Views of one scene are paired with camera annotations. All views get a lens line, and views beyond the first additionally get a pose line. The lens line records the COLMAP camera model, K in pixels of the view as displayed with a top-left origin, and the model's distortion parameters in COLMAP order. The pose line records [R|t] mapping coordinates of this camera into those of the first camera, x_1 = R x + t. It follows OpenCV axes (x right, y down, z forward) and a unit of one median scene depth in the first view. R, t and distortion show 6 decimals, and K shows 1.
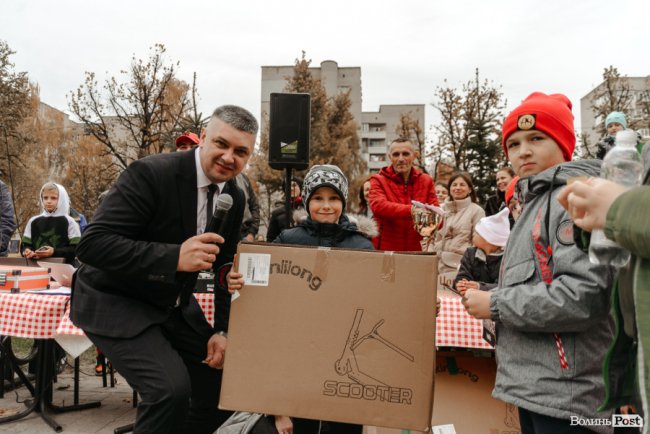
lens RADIAL K [[503.3, 0, 328.2], [0, 503.3, 217.2], [0, 0, 1]] dist [0.014625, -0.010774]
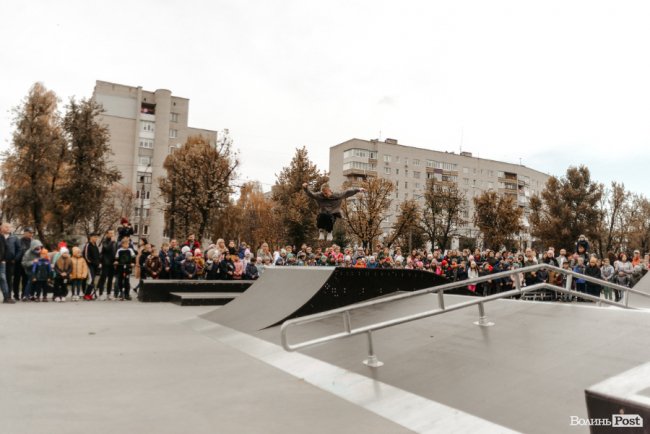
lens RADIAL K [[503.3, 0, 324.6], [0, 503.3, 219.1], [0, 0, 1]] dist [0.014625, -0.010774]
pose [[0.837593, 0.066024, 0.542291, -0.947668], [-0.064499, 0.997679, -0.021845, -0.052456], [-0.542474, -0.016680, 0.839907, -0.509239]]
